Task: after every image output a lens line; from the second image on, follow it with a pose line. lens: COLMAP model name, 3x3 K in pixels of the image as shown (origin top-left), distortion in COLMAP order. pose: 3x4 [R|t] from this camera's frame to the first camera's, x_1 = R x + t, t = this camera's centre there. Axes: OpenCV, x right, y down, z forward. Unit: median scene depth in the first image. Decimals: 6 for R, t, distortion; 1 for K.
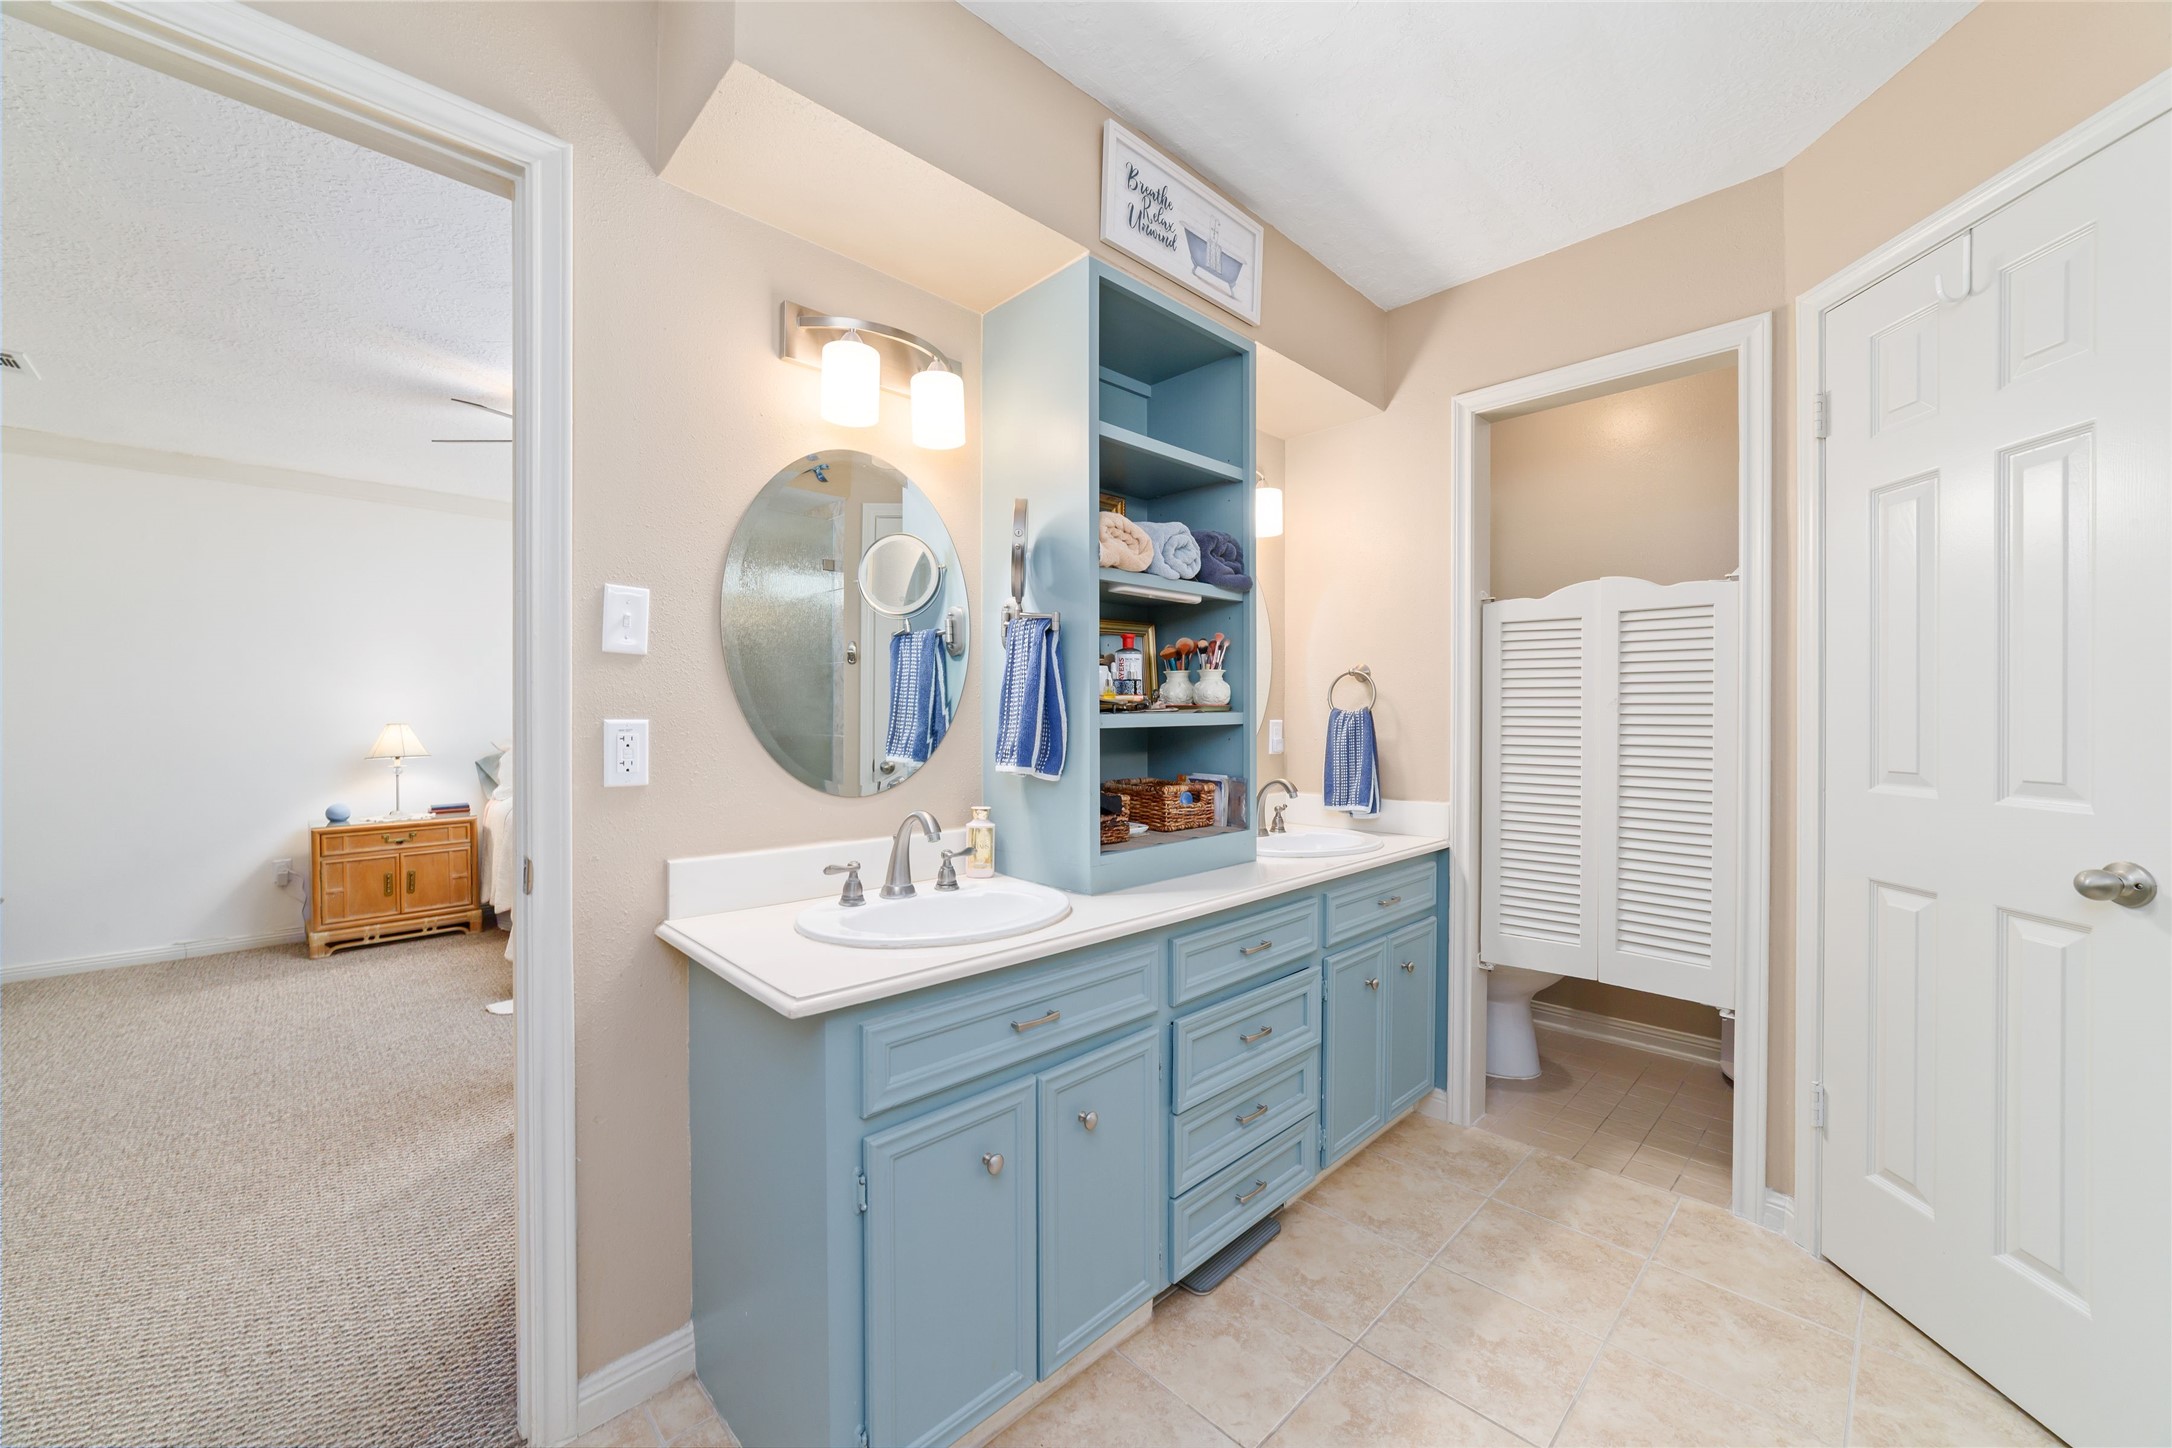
lens RADIAL K [[832.1, 0, 1099.7], [0, 832.1, 724.4], [0, 0, 1]] dist [-0.014279, 0.001329]
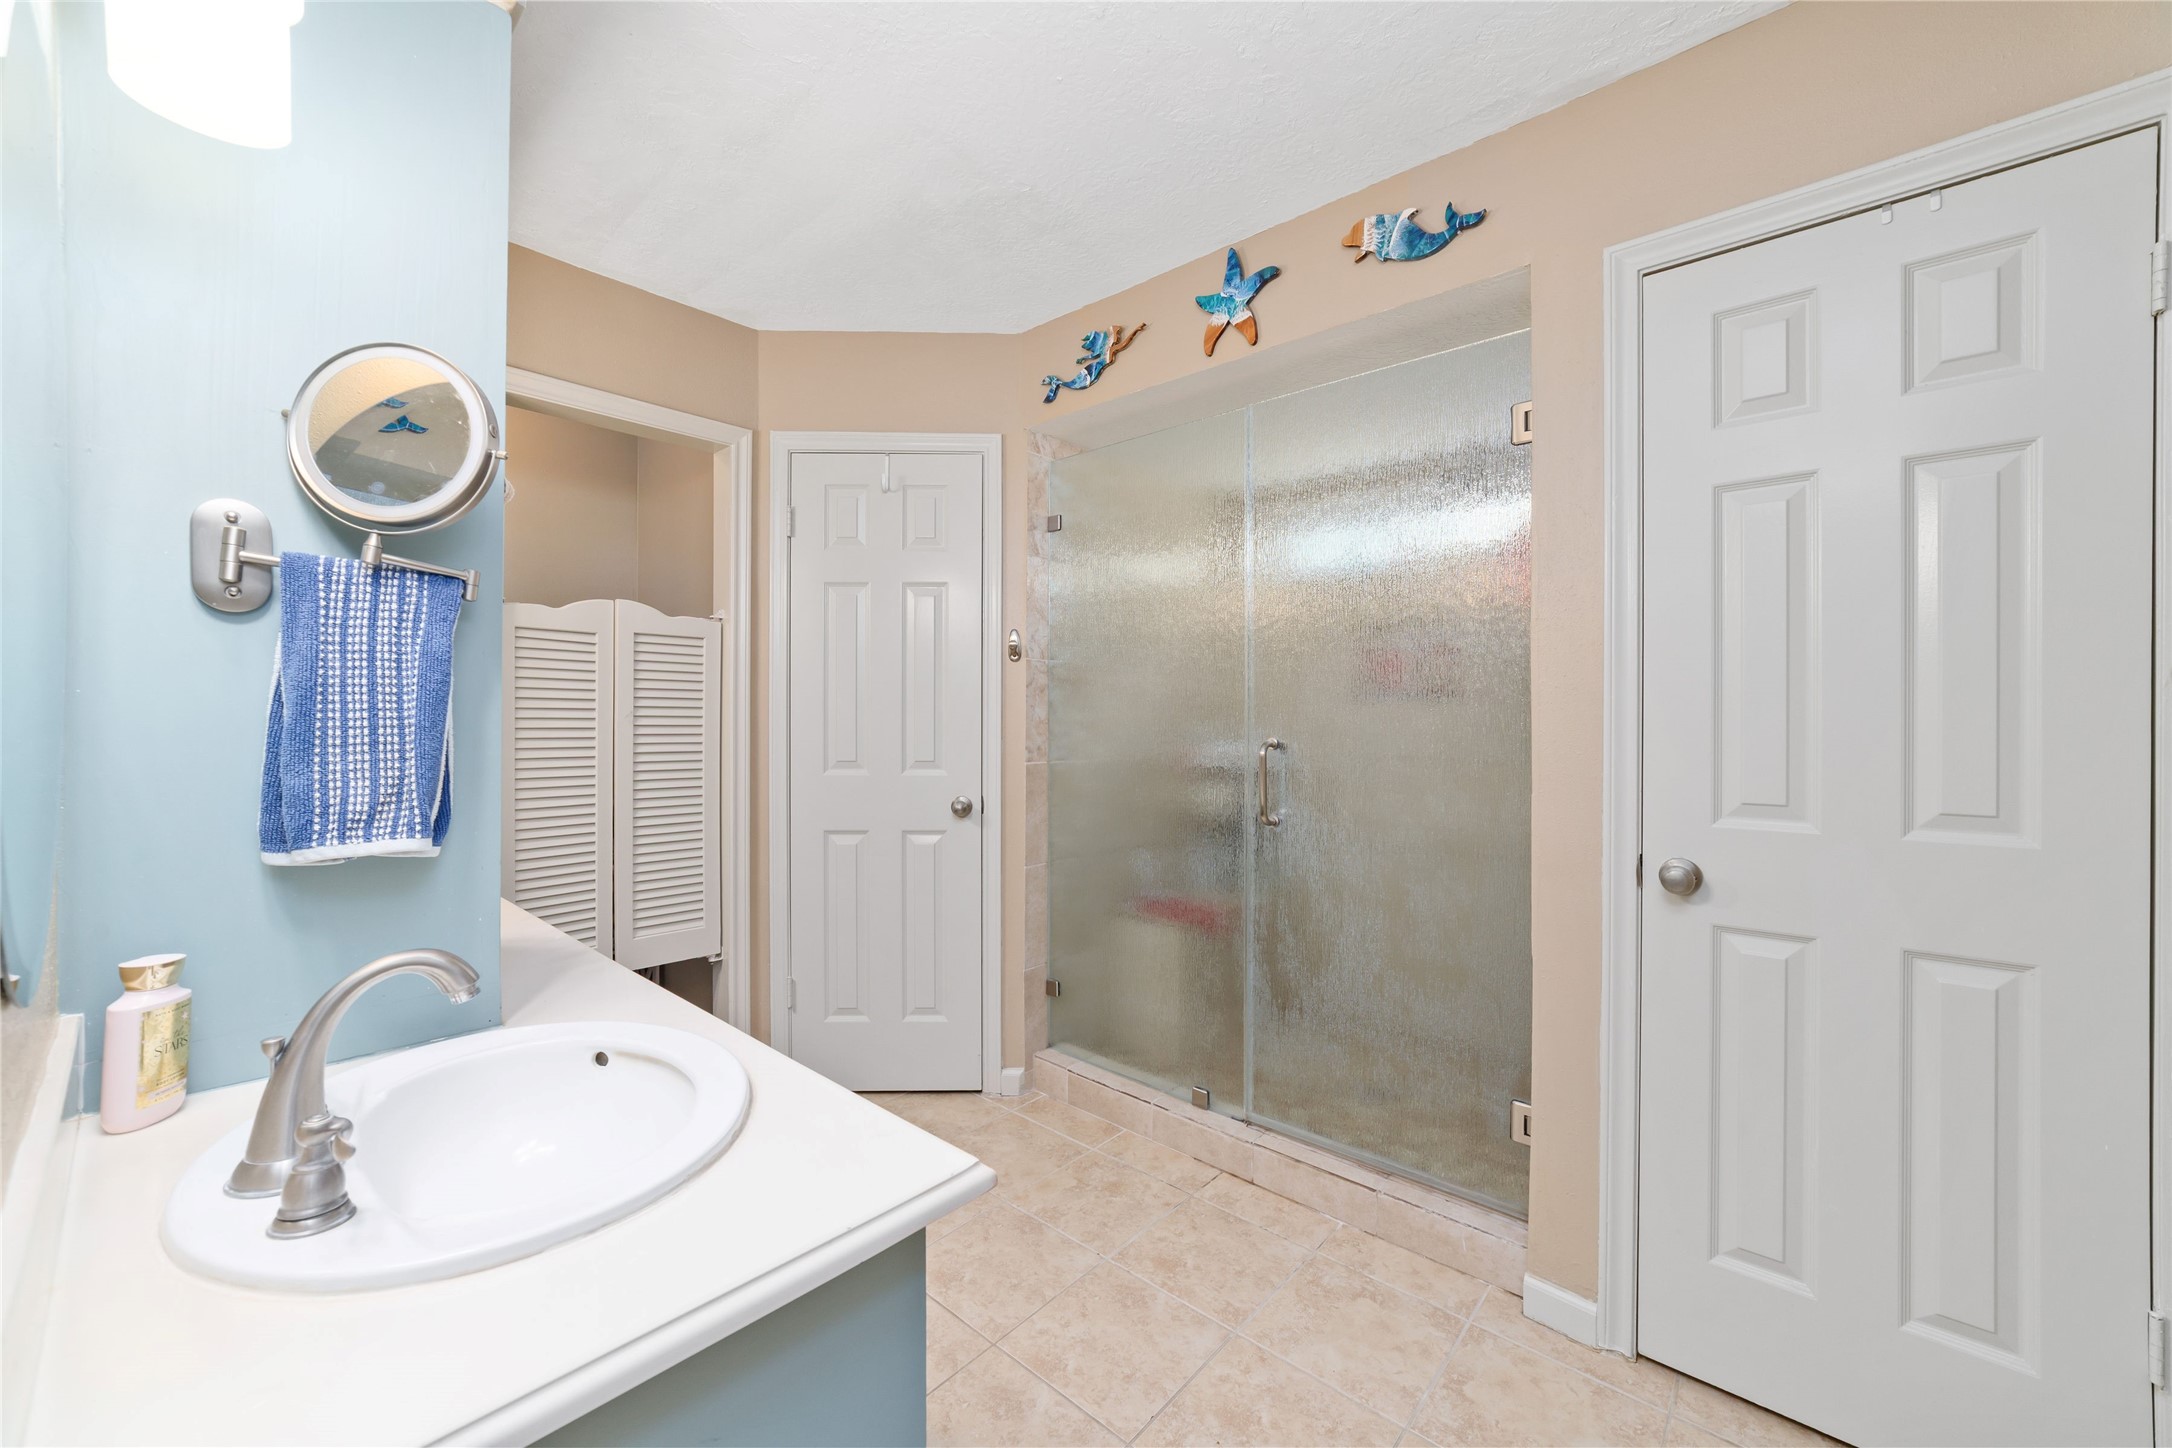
lens RADIAL K [[832.1, 0, 1088.6], [0, 832.1, 716.3], [0, 0, 1]] dist [-0.014279, 0.001329]
pose [[-0.071495, -0.001099, 0.997440, -1.021060], [0.005998, 0.999981, 0.001532, -0.043611], [-0.997423, 0.006093, -0.071487, 0.916404]]
